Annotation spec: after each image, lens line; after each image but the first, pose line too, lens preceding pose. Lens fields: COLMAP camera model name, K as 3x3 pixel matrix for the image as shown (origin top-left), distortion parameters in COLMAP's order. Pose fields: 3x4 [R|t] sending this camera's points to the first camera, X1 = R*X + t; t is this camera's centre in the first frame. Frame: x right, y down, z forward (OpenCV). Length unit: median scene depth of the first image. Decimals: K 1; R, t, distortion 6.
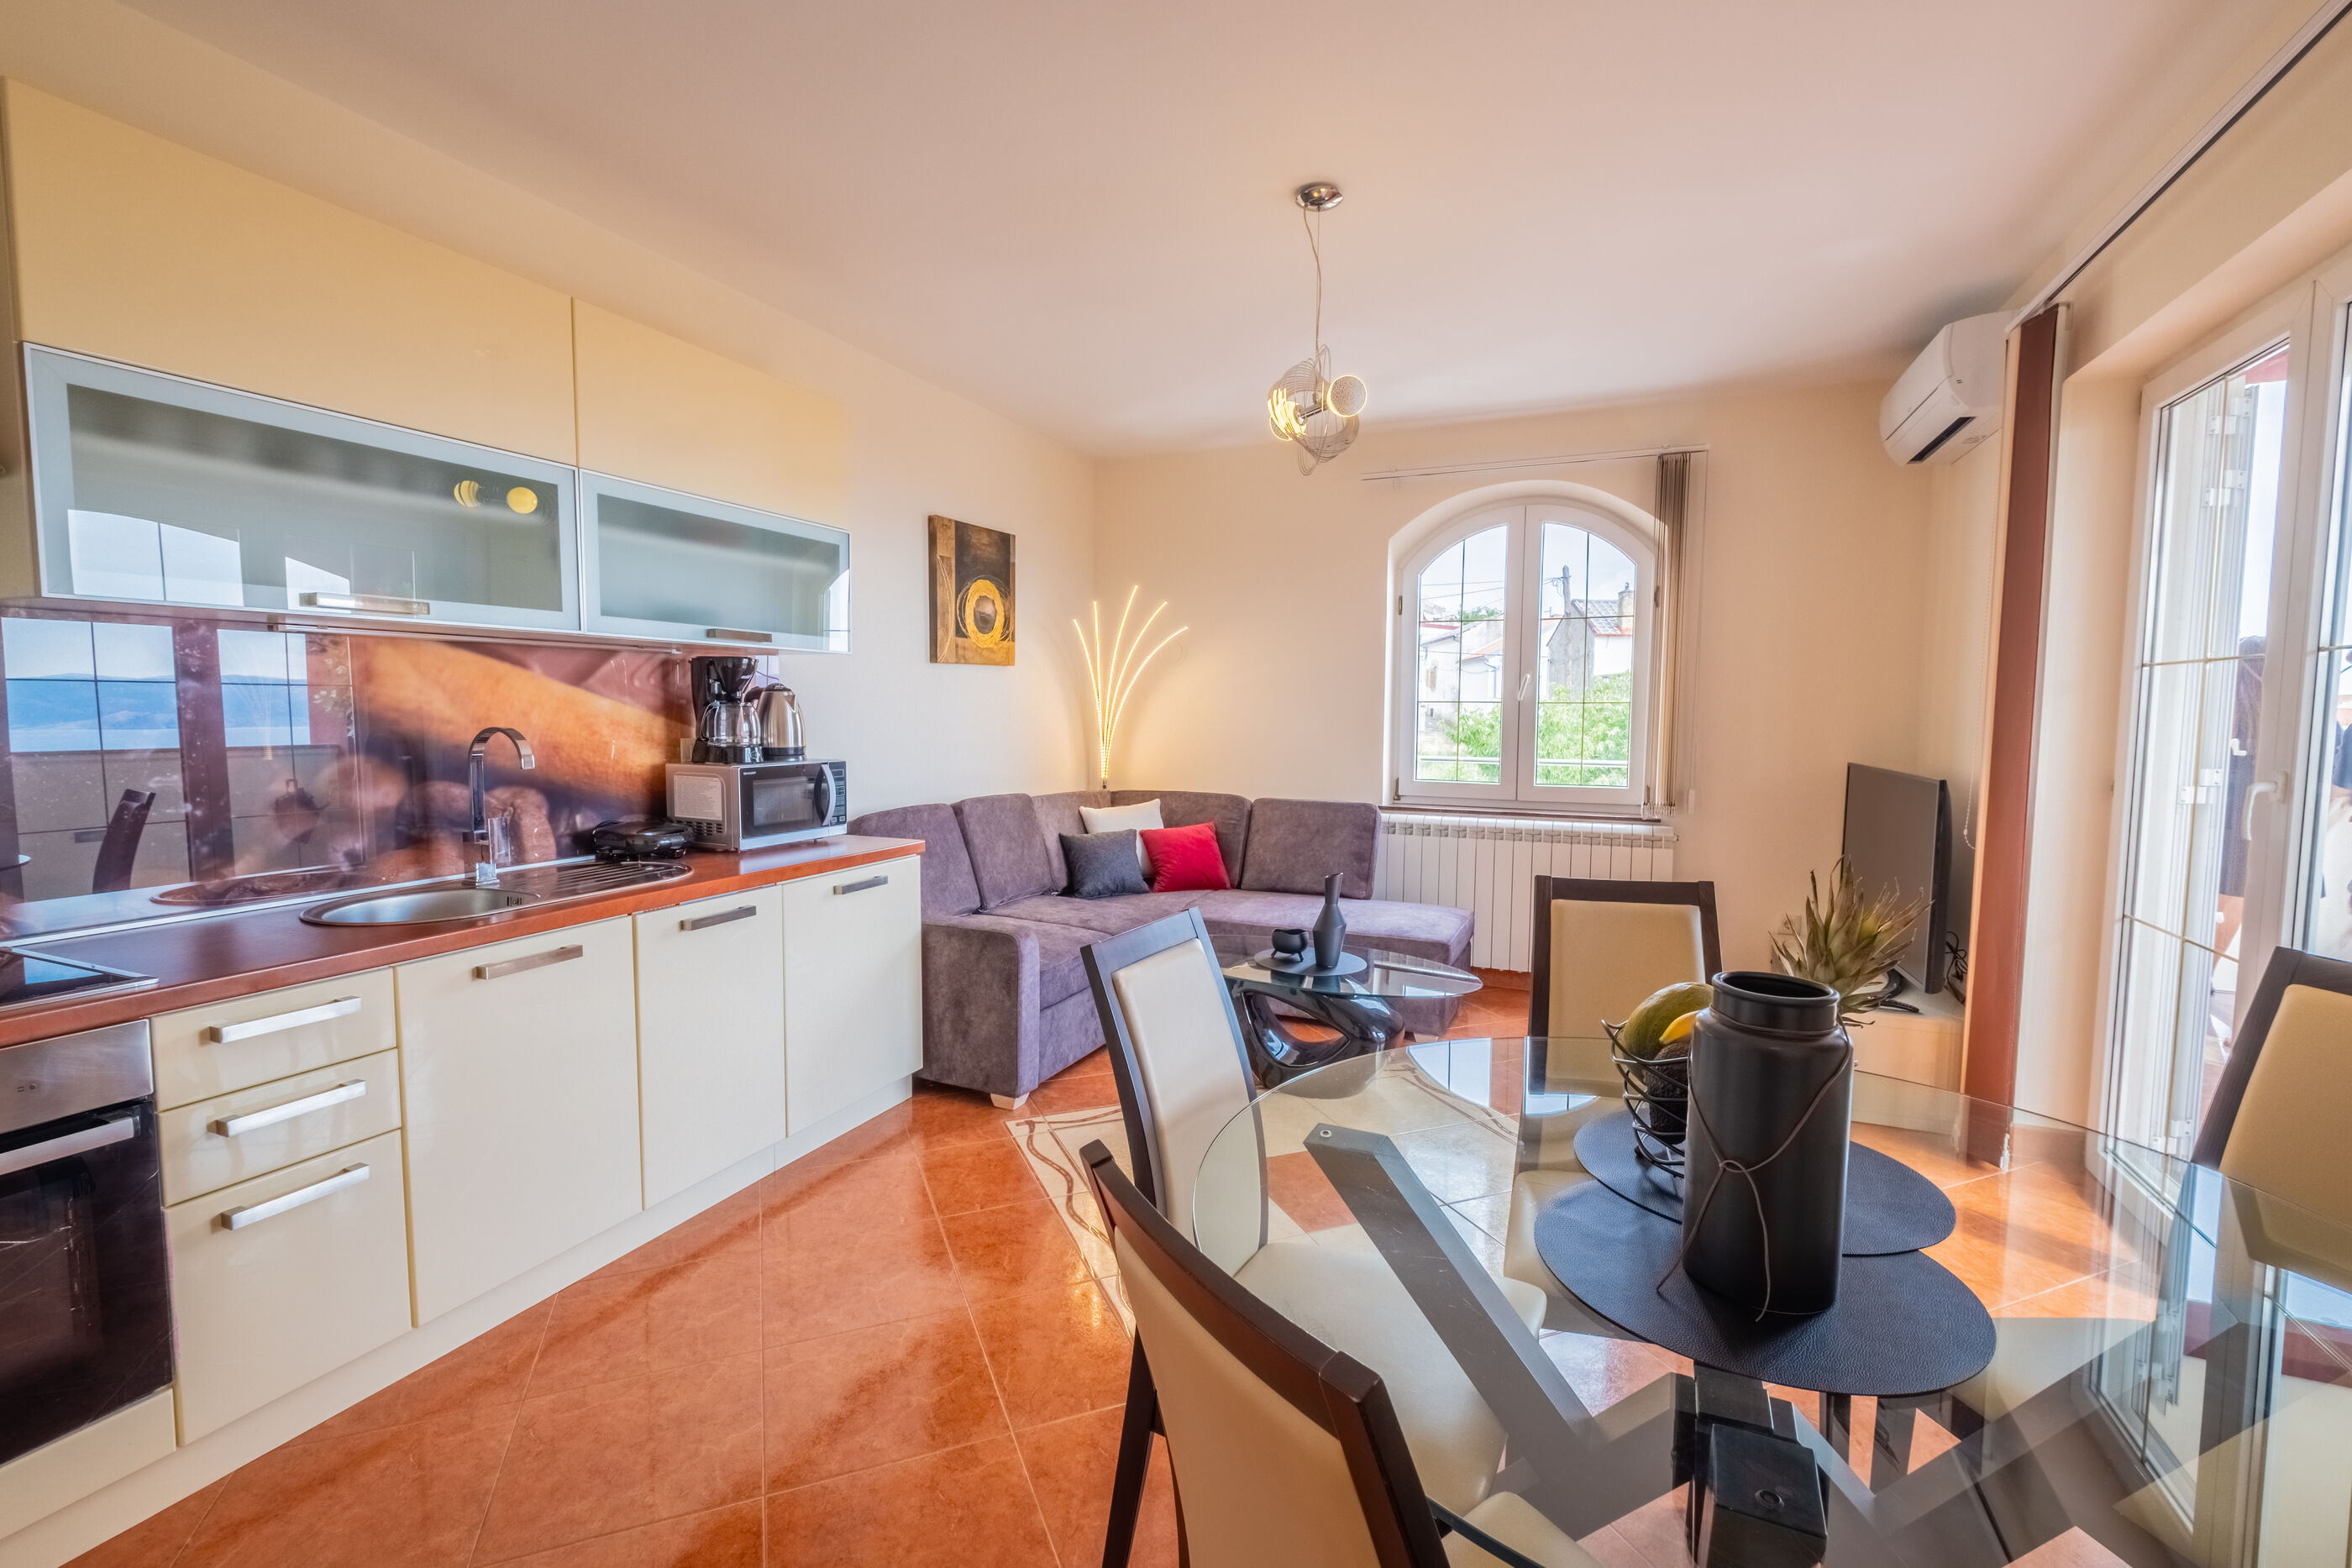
lens RADIAL K [[1047.2, 0, 1176.0], [0, 1047.2, 784.0], [0, 0, 1]] dist [-0.001876, -0.000366]
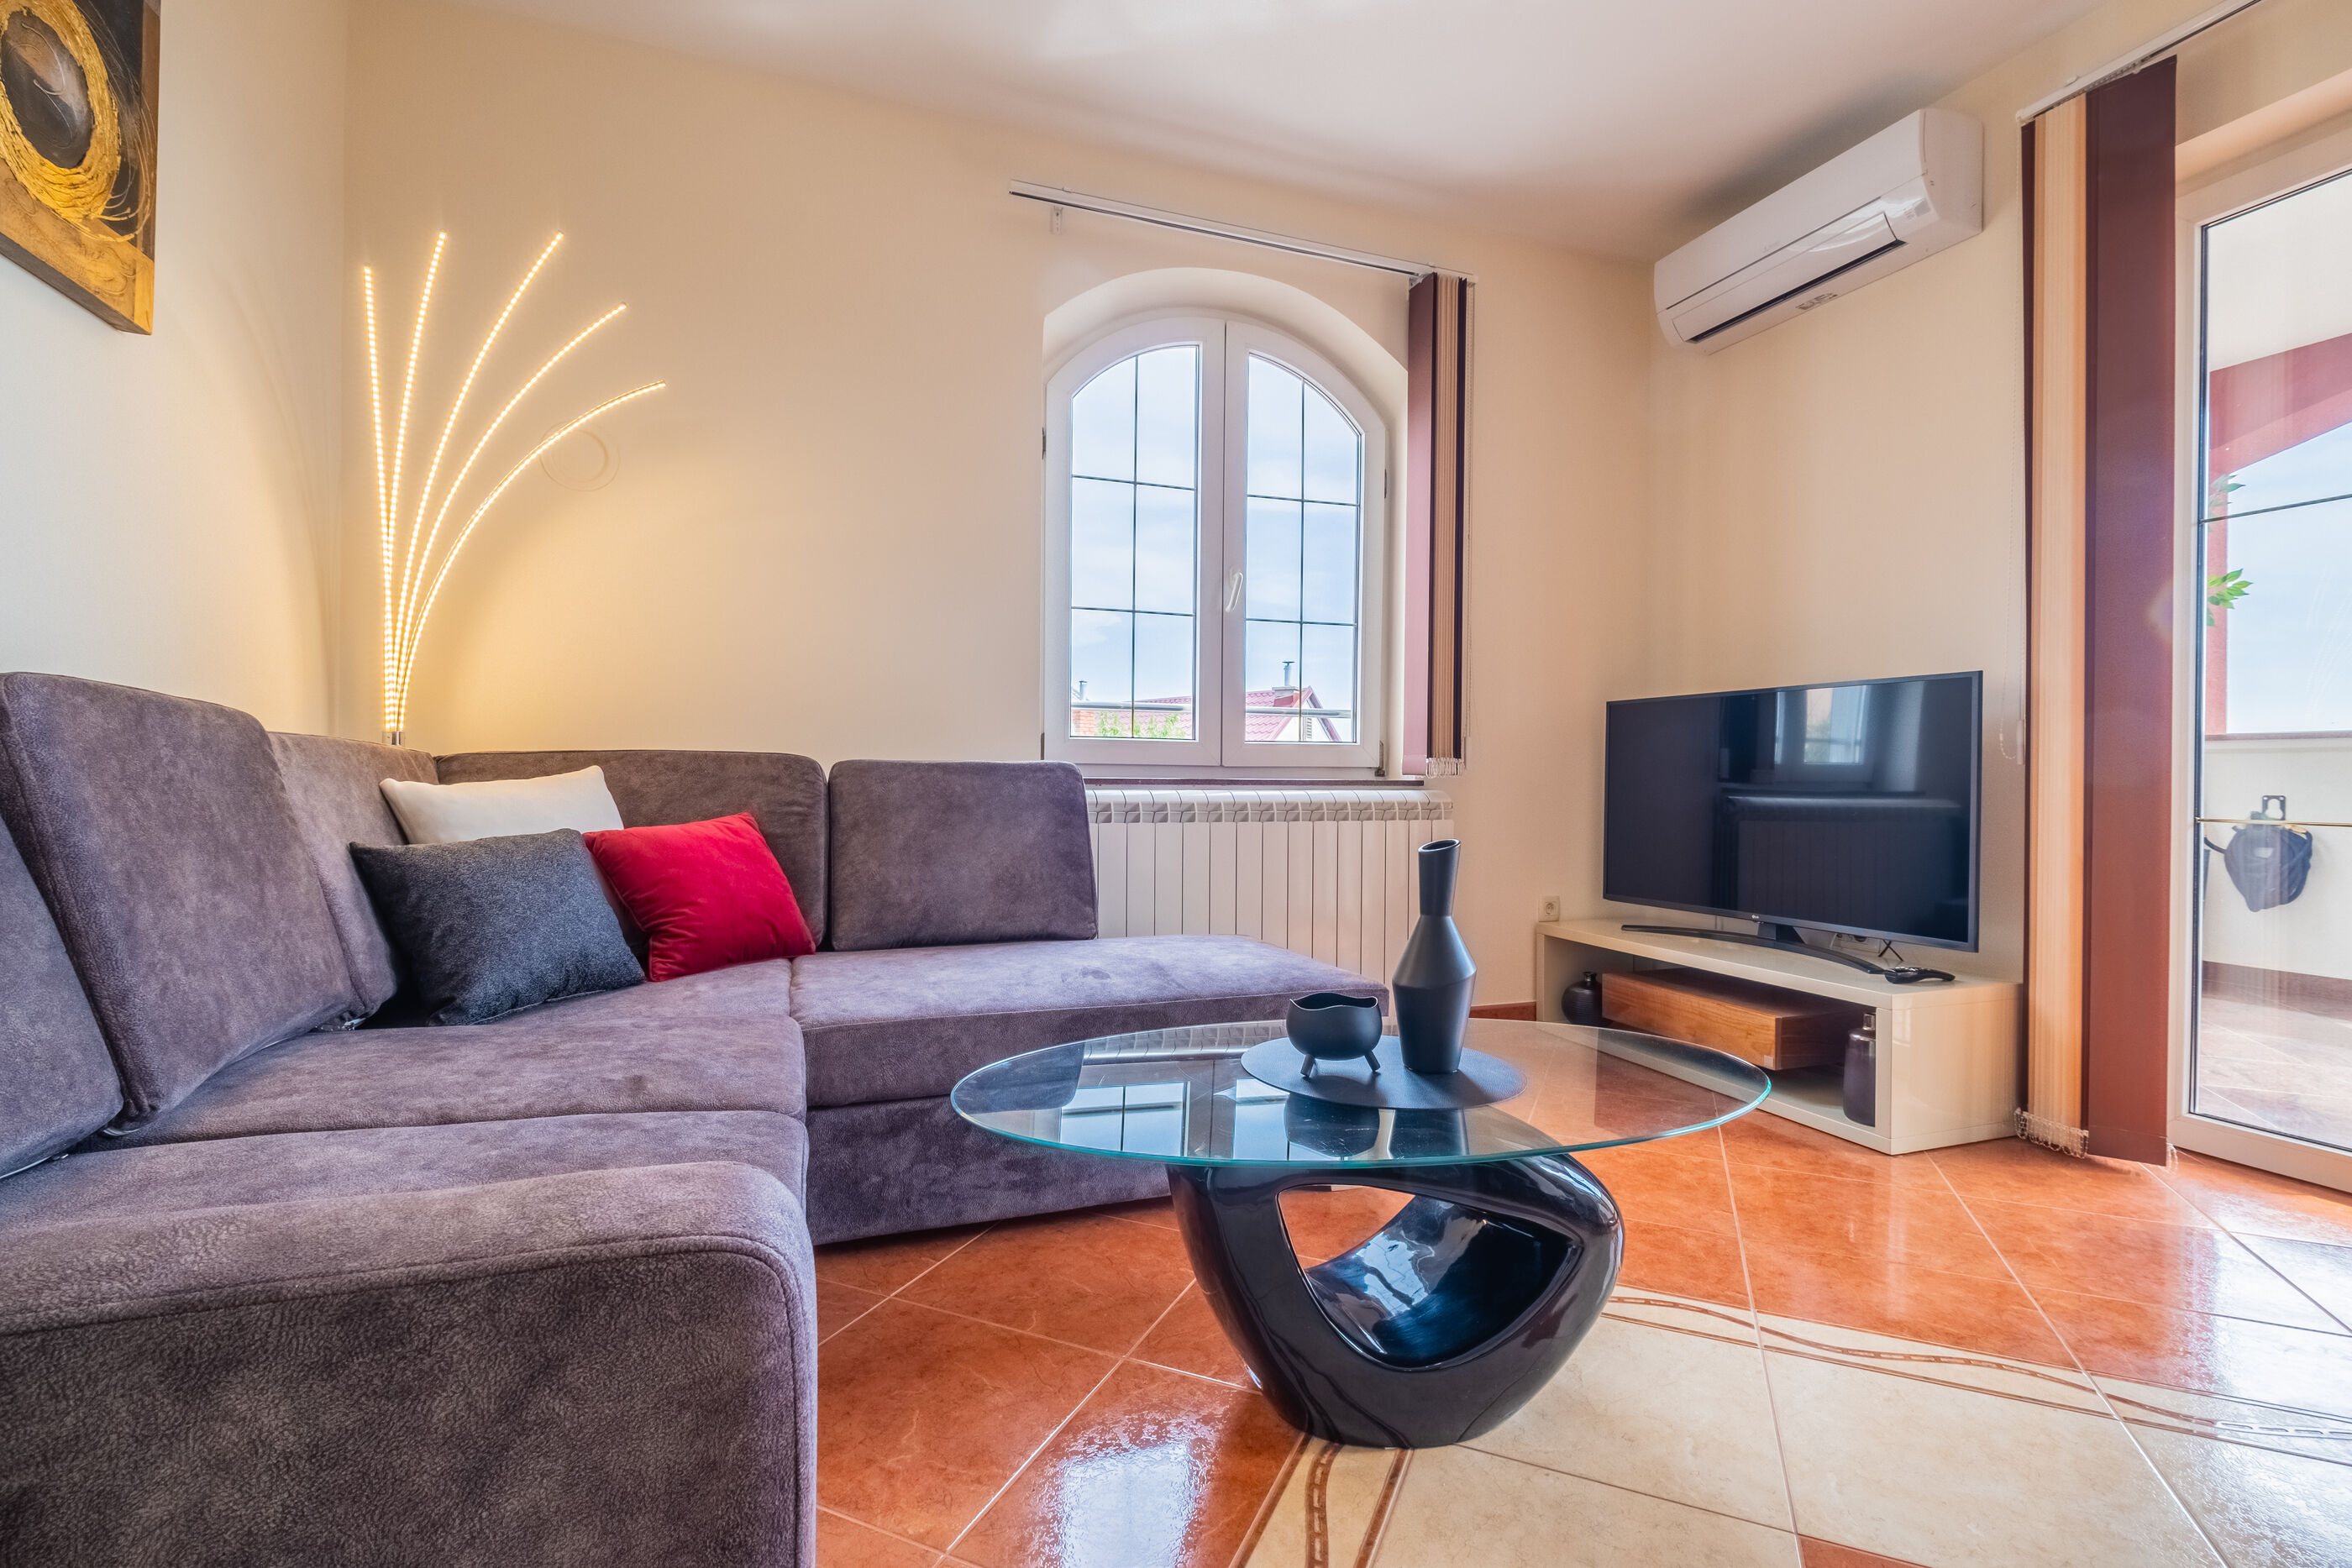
lens RADIAL K [[1047.2, 0, 1176.0], [0, 1047.2, 784.0], [0, 0, 1]] dist [-0.001876, -0.000366]
pose [[0.716158, -0.004333, 0.697924, -0.155632], [0.048915, 0.997833, -0.043998, 0.055561], [-0.696222, 0.065649, 0.714819, 0.569248]]
